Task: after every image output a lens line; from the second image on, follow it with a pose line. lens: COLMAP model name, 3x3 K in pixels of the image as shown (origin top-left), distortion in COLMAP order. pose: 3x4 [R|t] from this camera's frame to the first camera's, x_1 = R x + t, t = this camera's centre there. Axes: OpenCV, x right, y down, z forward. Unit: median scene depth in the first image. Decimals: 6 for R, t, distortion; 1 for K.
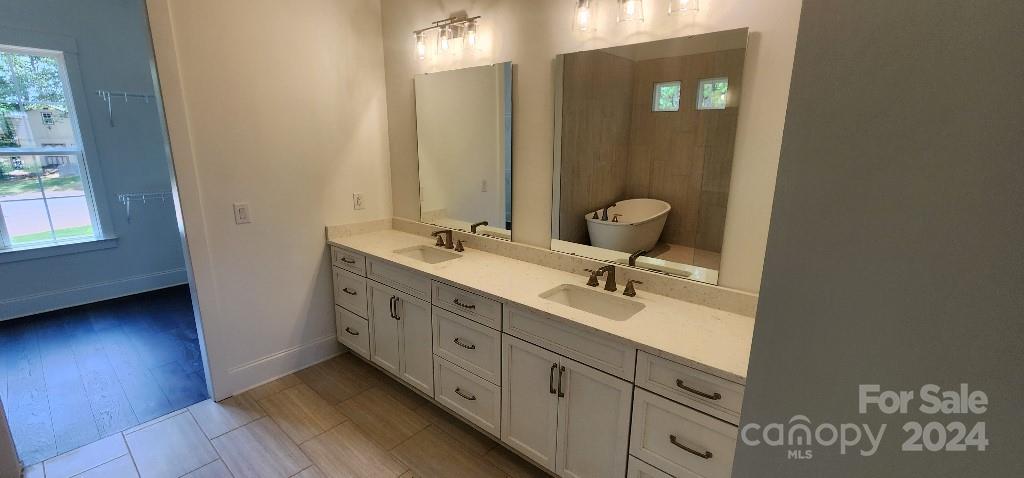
lens RADIAL K [[469.4, 0, 509.4], [0, 469.4, 258.7], [0, 0, 1]] dist [-0.048303, 0.000002]
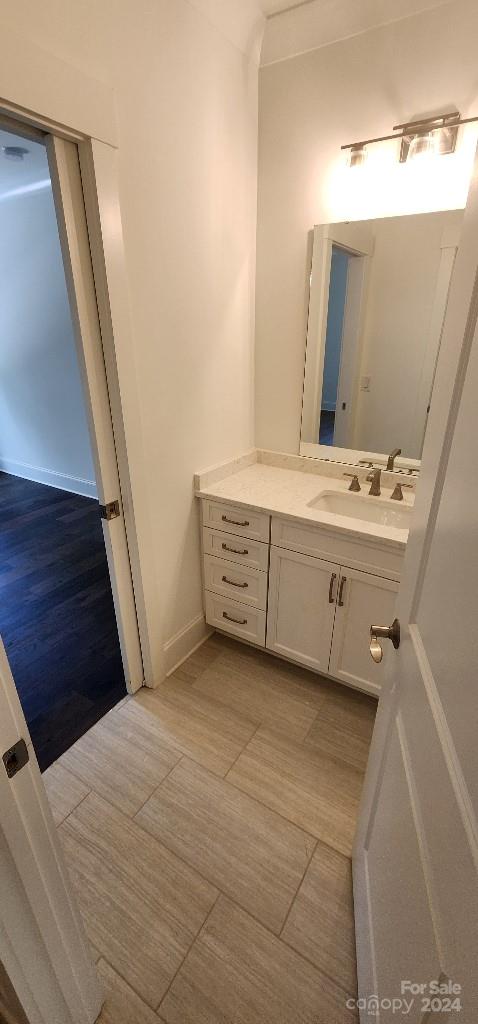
lens RADIAL K [[415.3, 0, 258.2], [0, 415.3, 511.5], [0, 0, 1]] dist [0.027778, -0.000021]
pose [[0.977332, -0.077680, 0.196949, -0.208217], [0.046003, 0.985949, 0.160588, -0.051704], [-0.206656, -0.147888, 0.967172, 0.188430]]
